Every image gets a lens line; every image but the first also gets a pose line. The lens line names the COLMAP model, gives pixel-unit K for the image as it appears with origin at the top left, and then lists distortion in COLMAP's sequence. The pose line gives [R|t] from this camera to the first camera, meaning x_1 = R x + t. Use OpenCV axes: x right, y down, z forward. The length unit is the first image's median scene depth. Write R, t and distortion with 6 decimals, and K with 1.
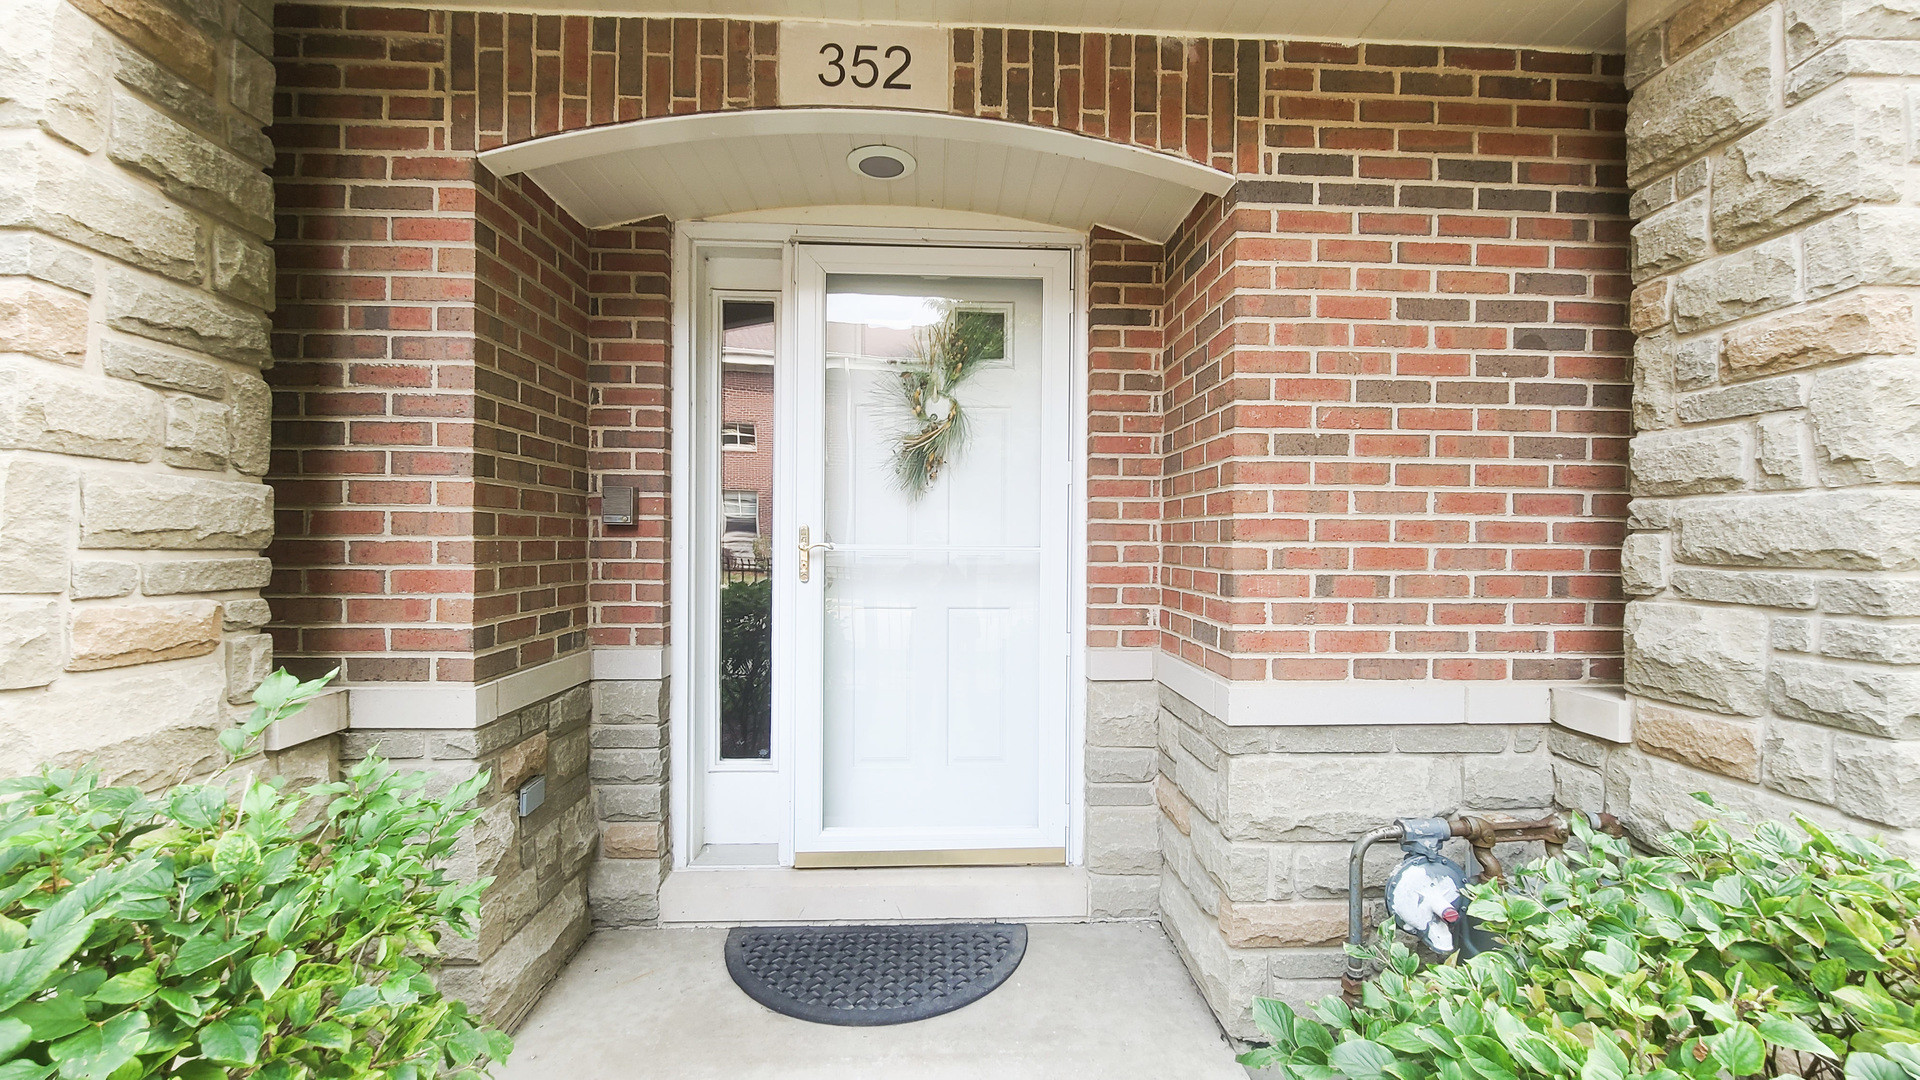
lens RADIAL K [[789.1, 0, 969.7], [0, 789.1, 545.6], [0, 0, 1]] dist [-0.003276, -0.000141]
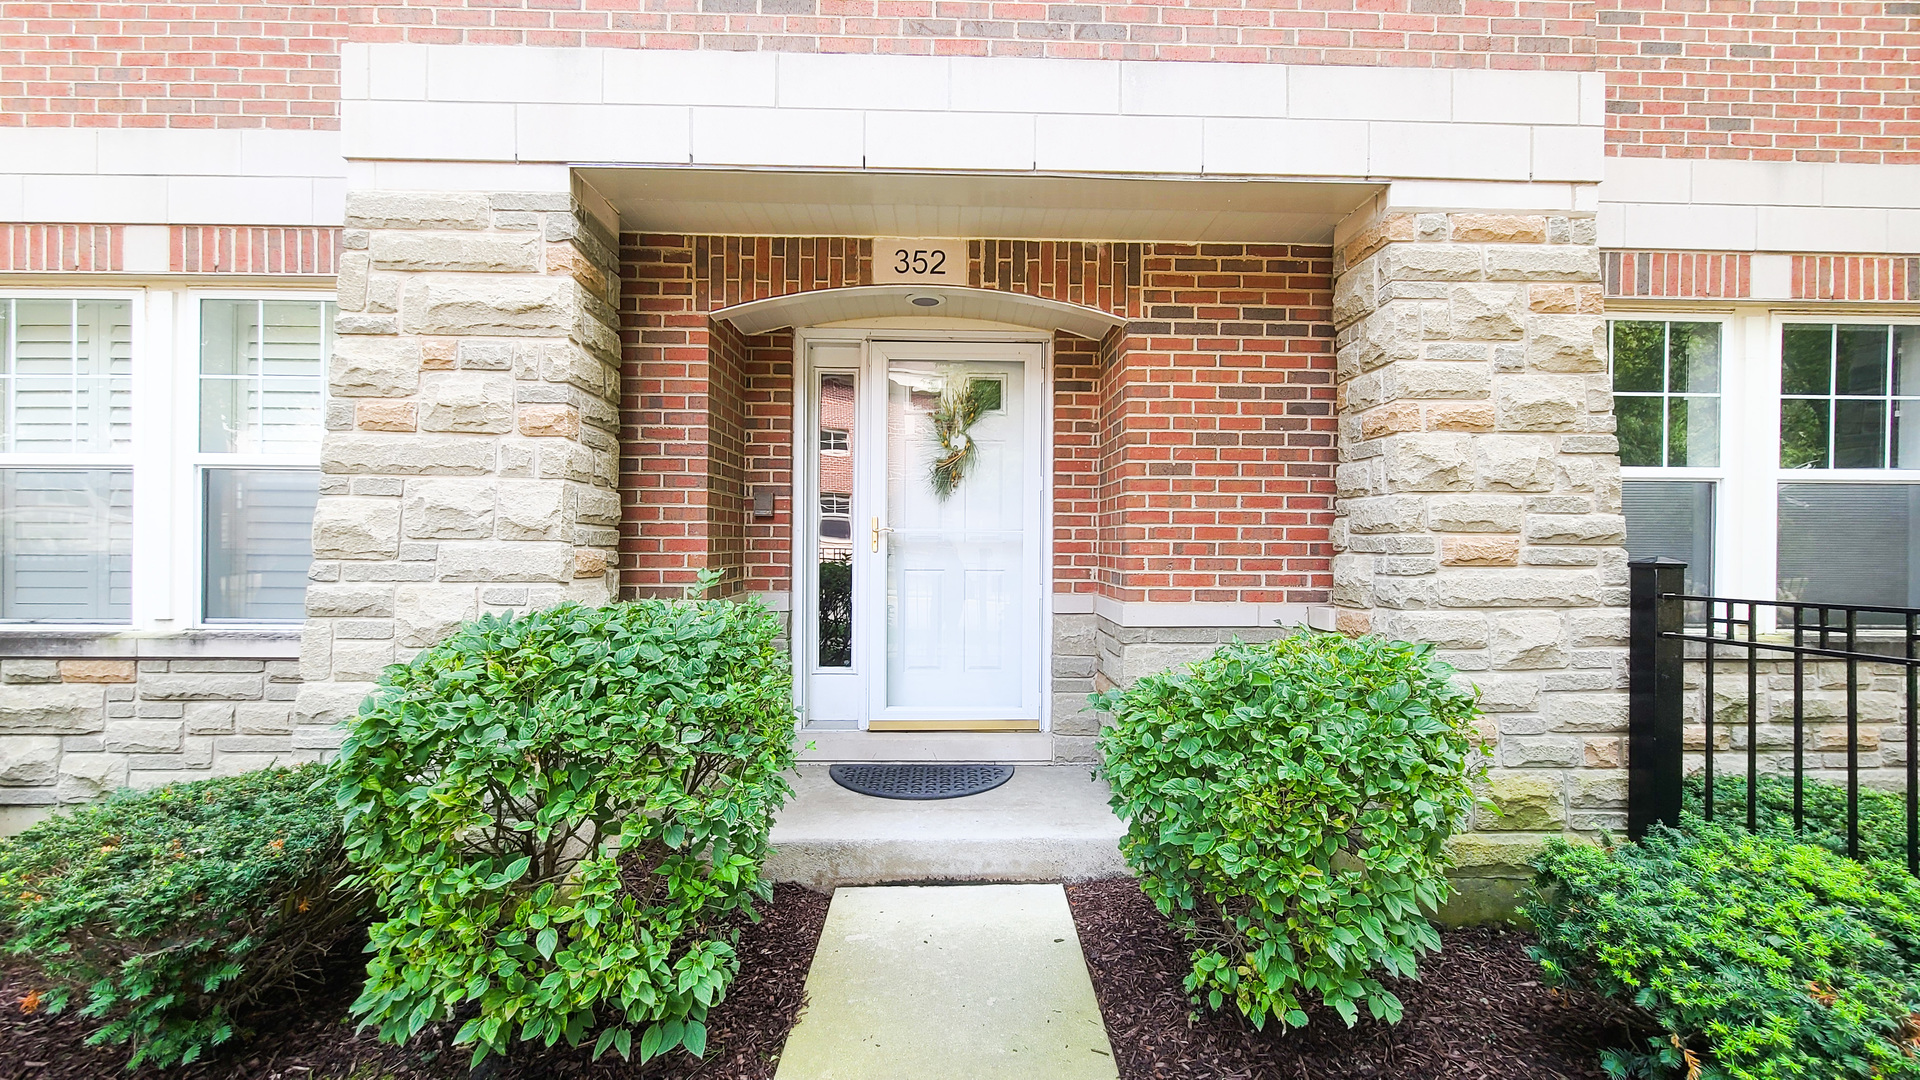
lens RADIAL K [[789.1, 0, 968.8], [0, 789.1, 537.1], [0, 0, 1]] dist [-0.003276, -0.000141]
pose [[0.999848, -0.000523, -0.017430, 0.010175], [0.000300, 0.999918, -0.012838, 0.047594], [0.017435, 0.012830, 0.999766, -0.782383]]
